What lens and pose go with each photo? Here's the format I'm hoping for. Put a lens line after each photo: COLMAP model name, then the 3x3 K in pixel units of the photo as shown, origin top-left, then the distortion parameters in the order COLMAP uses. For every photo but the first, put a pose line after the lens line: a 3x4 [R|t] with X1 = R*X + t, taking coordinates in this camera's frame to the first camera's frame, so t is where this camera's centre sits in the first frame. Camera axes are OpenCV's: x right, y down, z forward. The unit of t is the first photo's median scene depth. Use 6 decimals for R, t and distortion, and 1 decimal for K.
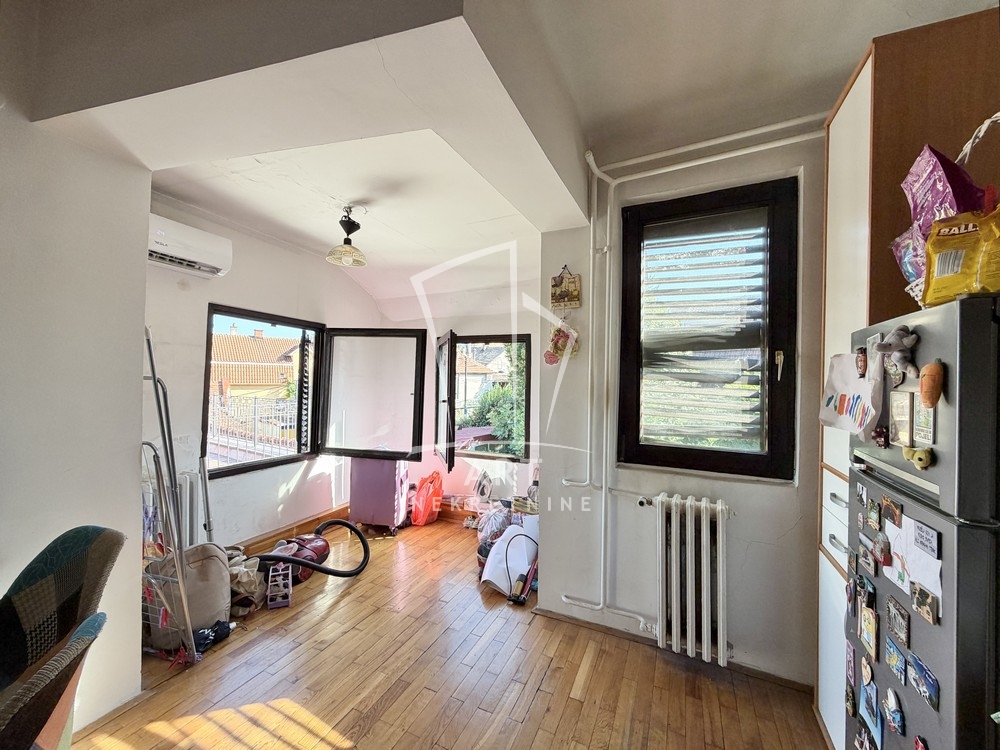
lens RADIAL K [[398.3, 0, 494.4], [0, 398.3, 374.4], [0, 0, 1]] dist [0.000756, 0.000244]
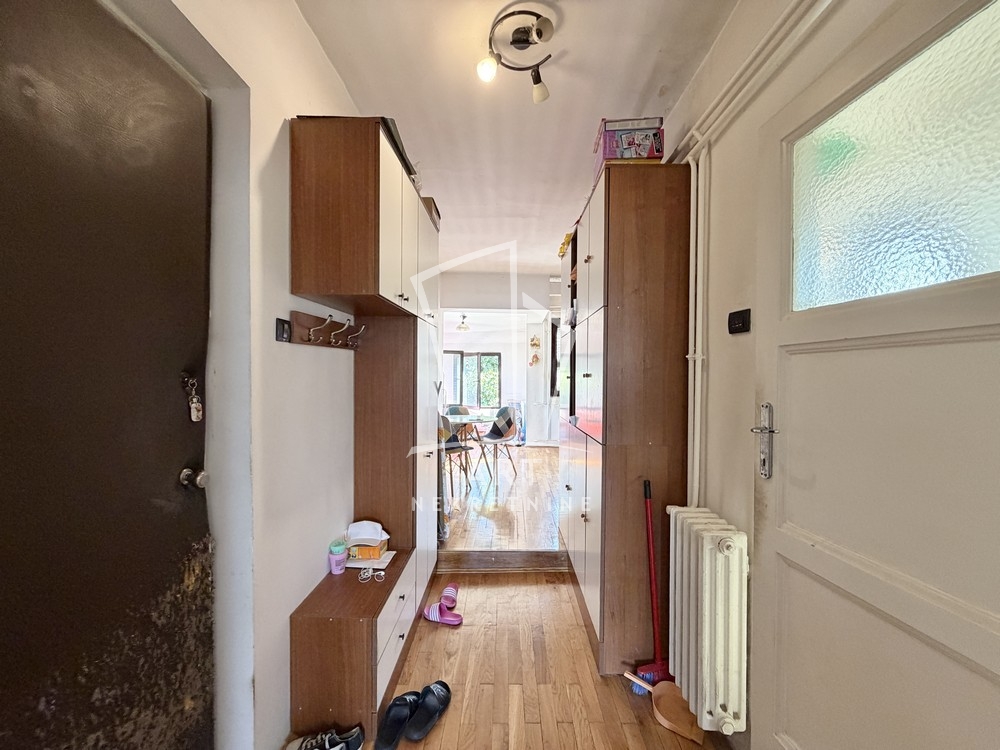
lens RADIAL K [[398.3, 0, 494.4], [0, 398.3, 374.4], [0, 0, 1]] dist [0.000756, 0.000244]
pose [[0.919667, -0.010946, 0.392547, -1.537714], [0.007220, 0.999914, 0.010967, 0.003679], [-0.392634, -0.007252, 0.919666, -2.024766]]
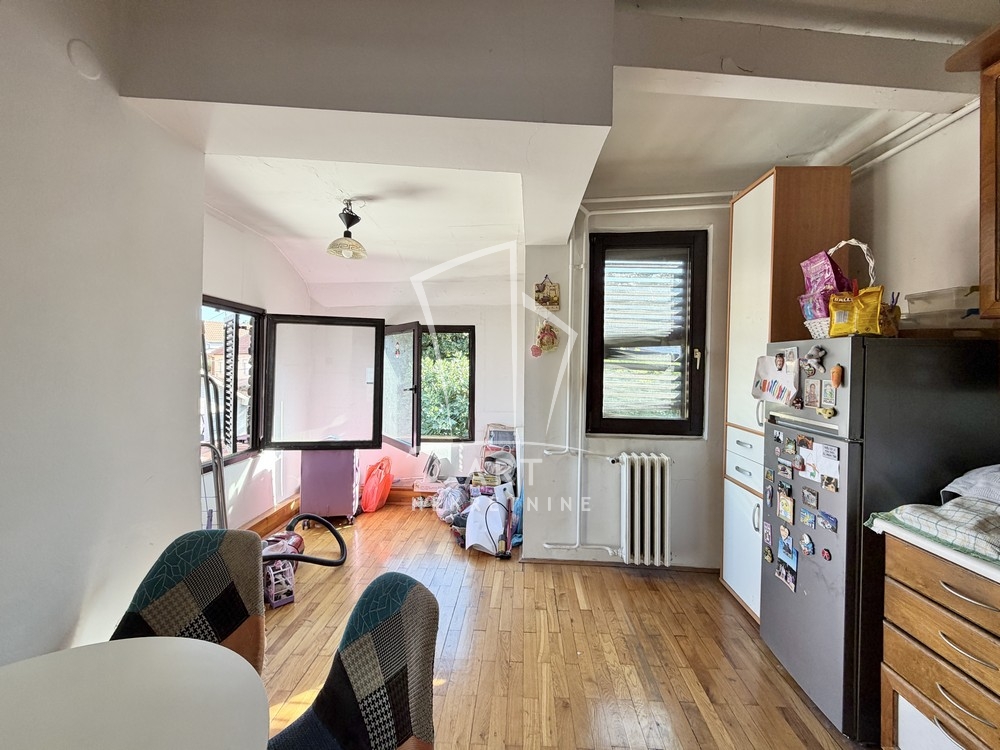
lens RADIAL K [[403.5, 0, 493.6], [0, 403.5, 367.0], [0, 0, 1]] dist [-0.000404, -0.000083]
pose [[0.934165, -0.011039, 0.356670, -0.464931], [0.001537, 0.999637, 0.026912, -0.029624], [-0.356837, -0.024592, 0.933843, -0.110586]]
